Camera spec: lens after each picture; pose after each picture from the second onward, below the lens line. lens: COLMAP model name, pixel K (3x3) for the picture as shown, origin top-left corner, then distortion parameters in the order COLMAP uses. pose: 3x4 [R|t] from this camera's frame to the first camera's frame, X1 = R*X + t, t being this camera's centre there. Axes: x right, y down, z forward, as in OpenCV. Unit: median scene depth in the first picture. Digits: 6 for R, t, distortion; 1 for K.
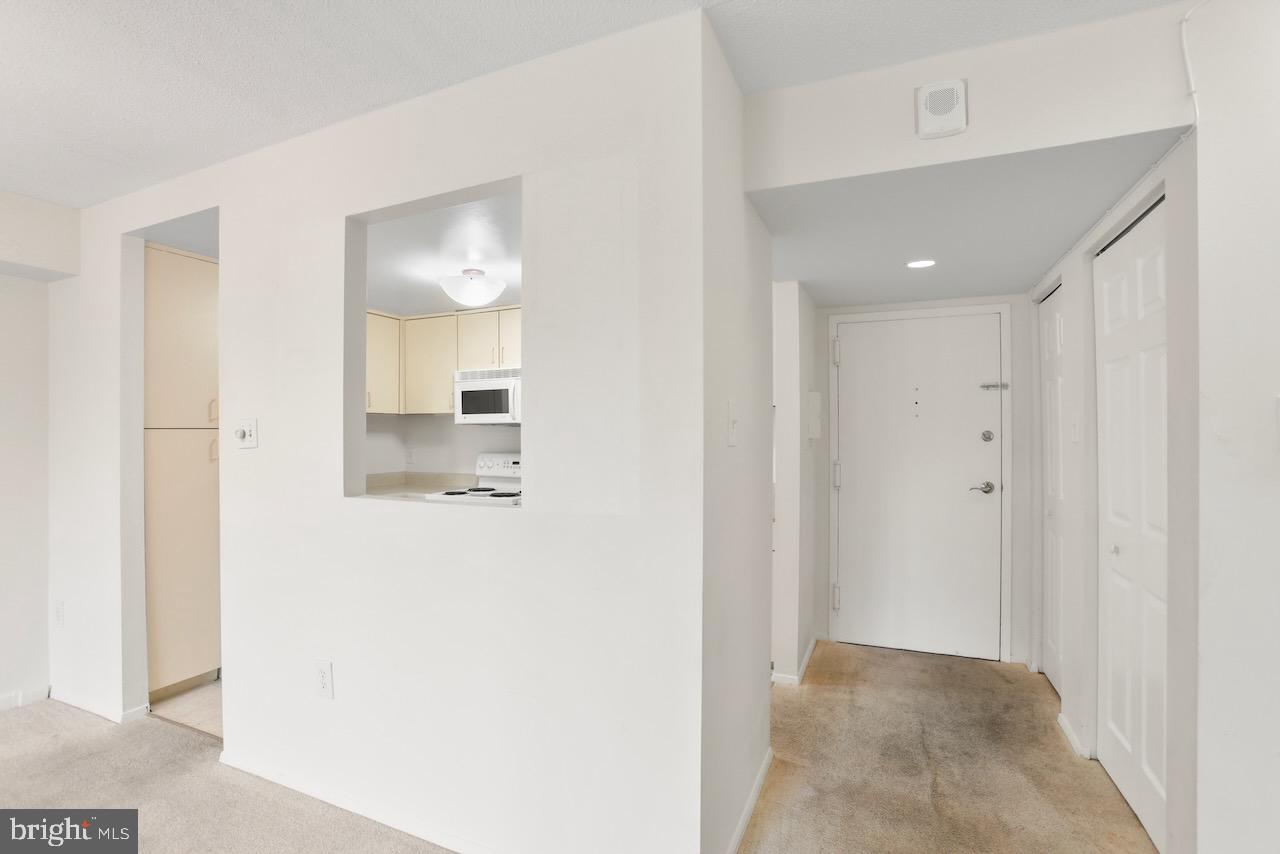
lens RADIAL K [[590.8, 0, 624.8], [0, 590.8, 433.5], [0, 0, 1]] dist [-0.056169, 0.014146]
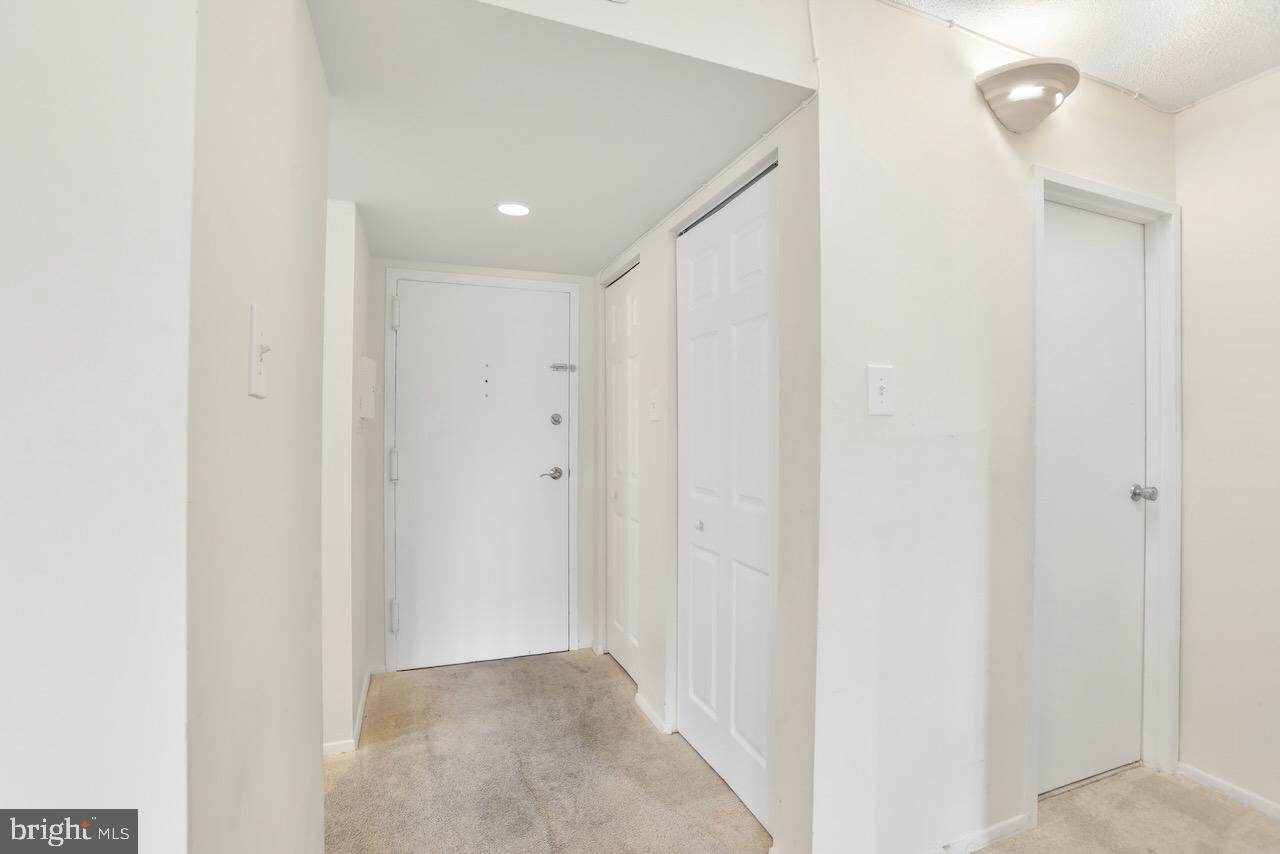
lens RADIAL K [[590.8, 0, 648.2], [0, 590.8, 433.8], [0, 0, 1]] dist [-0.056169, 0.014146]
pose [[0.695271, 0.004495, 0.718734, 0.032372], [-0.007905, 0.999968, 0.001392, 0.028728], [-0.718704, -0.006650, 0.695284, 0.233303]]
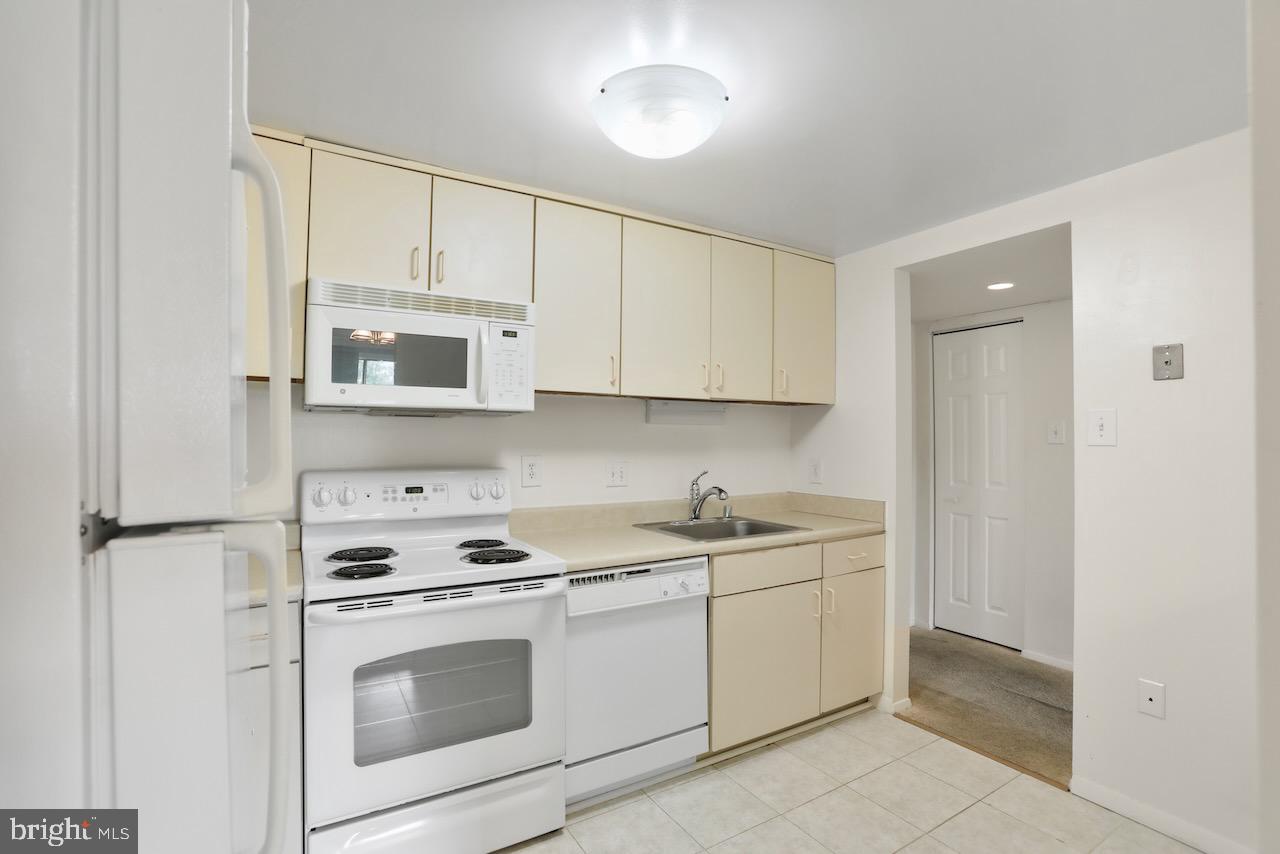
lens RADIAL K [[590.8, 0, 635.8], [0, 590.8, 429.6], [0, 0, 1]] dist [-0.056169, 0.014146]
pose [[0.566726, 0.018975, 0.823688, -0.714199], [-0.005358, 0.999798, -0.019346, 0.011936], [-0.823889, 0.006551, 0.566714, 0.839101]]
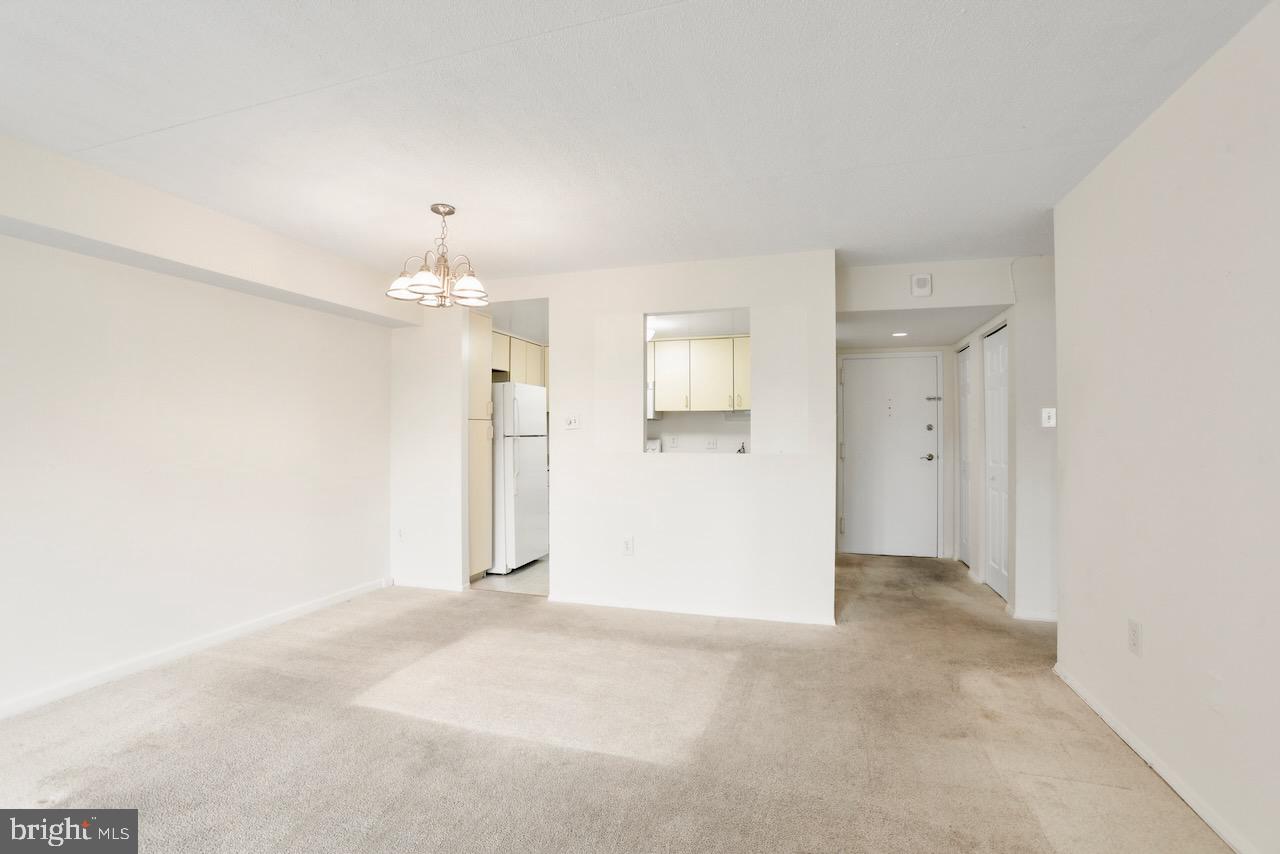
lens RADIAL K [[590.8, 0, 634.6], [0, 590.8, 428.2], [0, 0, 1]] dist [-0.056169, 0.014146]
pose [[0.993018, 0.005109, 0.117855, -0.501265], [-0.004157, 0.999957, -0.008322, 0.027440], [-0.117893, 0.007774, 0.992996, -0.688772]]
